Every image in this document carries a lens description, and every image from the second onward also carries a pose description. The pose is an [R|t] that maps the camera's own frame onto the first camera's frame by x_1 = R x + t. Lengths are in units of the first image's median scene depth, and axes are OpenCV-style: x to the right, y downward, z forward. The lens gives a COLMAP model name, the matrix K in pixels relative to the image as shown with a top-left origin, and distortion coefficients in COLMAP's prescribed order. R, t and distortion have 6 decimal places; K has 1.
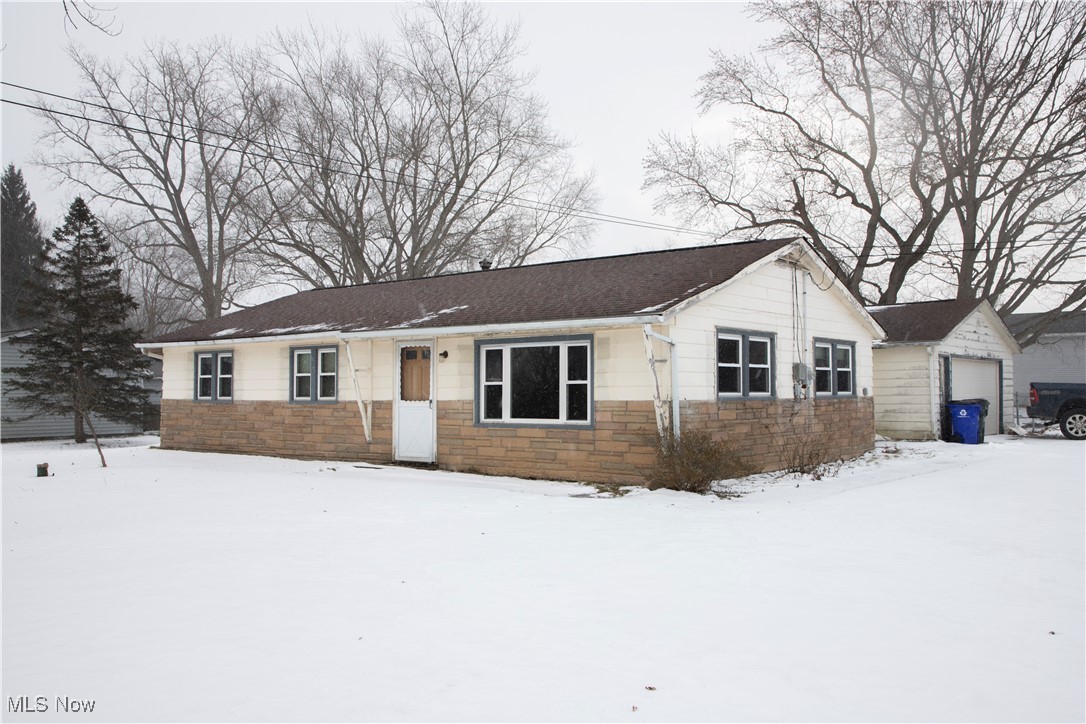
lens RADIAL K [[949.2, 0, 543.0], [0, 949.2, 362.0], [0, 0, 1]] dist [0.002669, 0.001021]
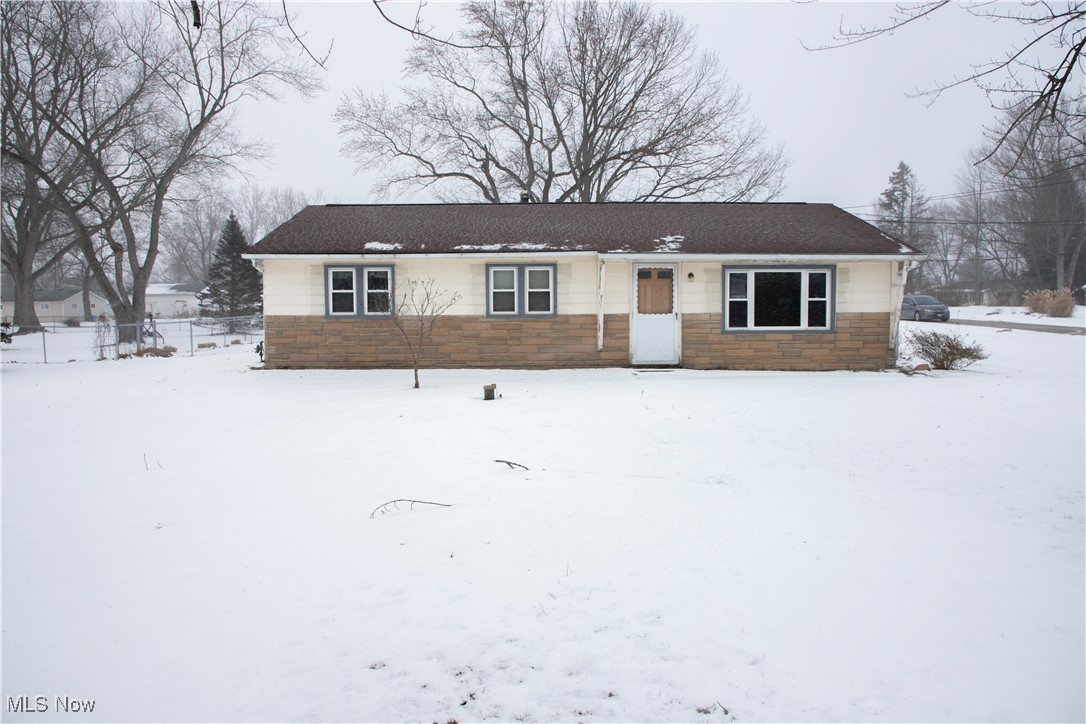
lens RADIAL K [[736.3, 0, 540.2], [0, 736.3, 357.5], [0, 0, 1]] dist [-0.088924, 0.056891]
pose [[0.779539, -0.046604, 0.624617, -0.850854], [-0.016943, 0.995294, 0.095405, 0.010155], [-0.626124, -0.084955, 0.775082, 0.381389]]
